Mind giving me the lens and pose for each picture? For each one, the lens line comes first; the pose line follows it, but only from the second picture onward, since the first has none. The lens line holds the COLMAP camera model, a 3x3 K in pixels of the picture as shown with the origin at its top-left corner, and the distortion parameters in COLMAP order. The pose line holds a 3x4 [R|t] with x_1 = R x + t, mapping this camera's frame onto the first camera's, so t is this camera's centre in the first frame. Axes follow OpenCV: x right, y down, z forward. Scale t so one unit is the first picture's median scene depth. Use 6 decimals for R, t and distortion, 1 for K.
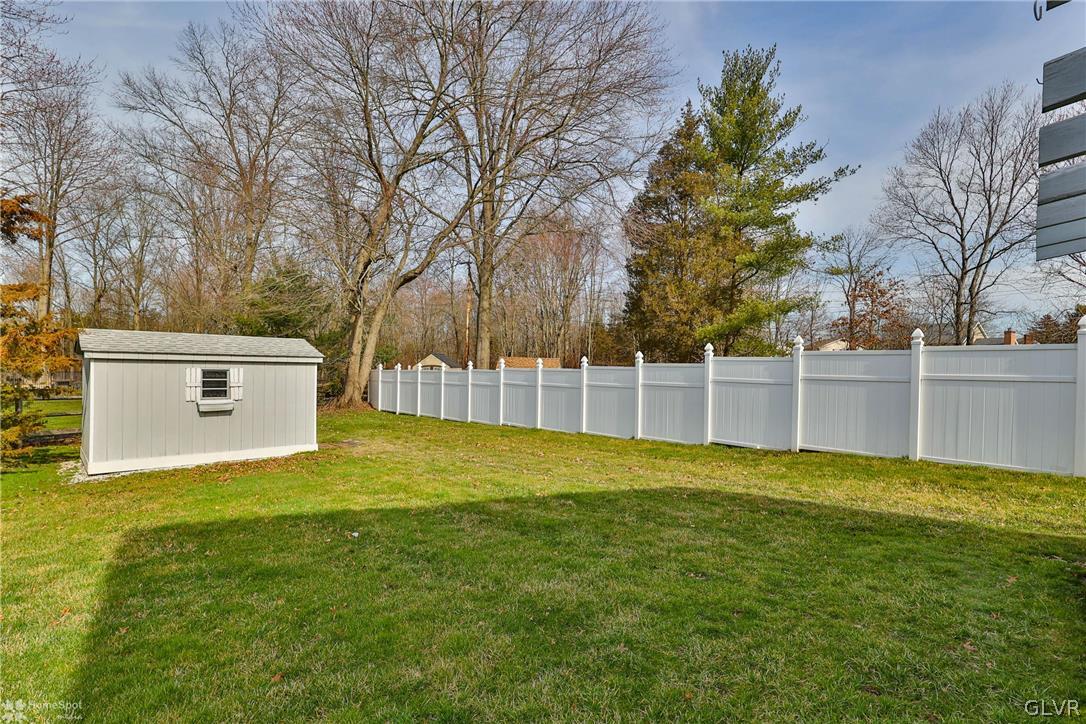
lens RADIAL K [[532.1, 0, 541.1], [0, 532.1, 368.1], [0, 0, 1]] dist [0.001613, 0.001776]
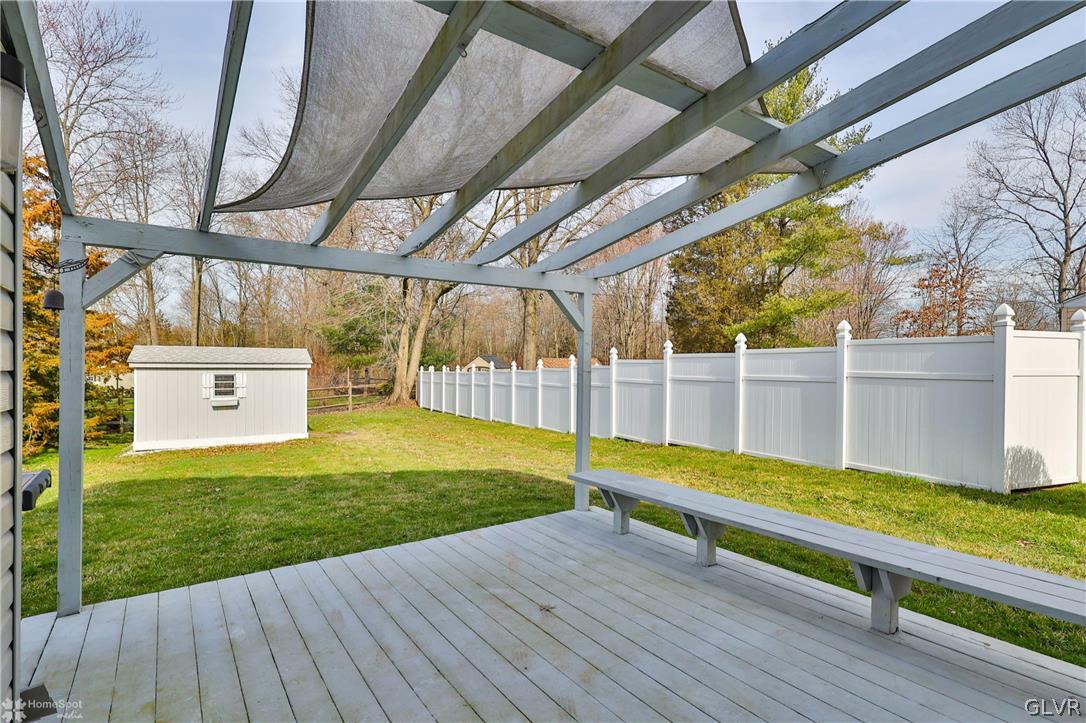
lens RADIAL K [[532.1, 0, 541.1], [0, 532.1, 367.6], [0, 0, 1]] dist [0.001613, 0.001776]
pose [[0.977791, -0.009856, -0.209352, 0.180471], [0.010234, 0.999947, 0.000722, -0.003098], [0.209334, -0.002849, 0.977840, -0.053335]]
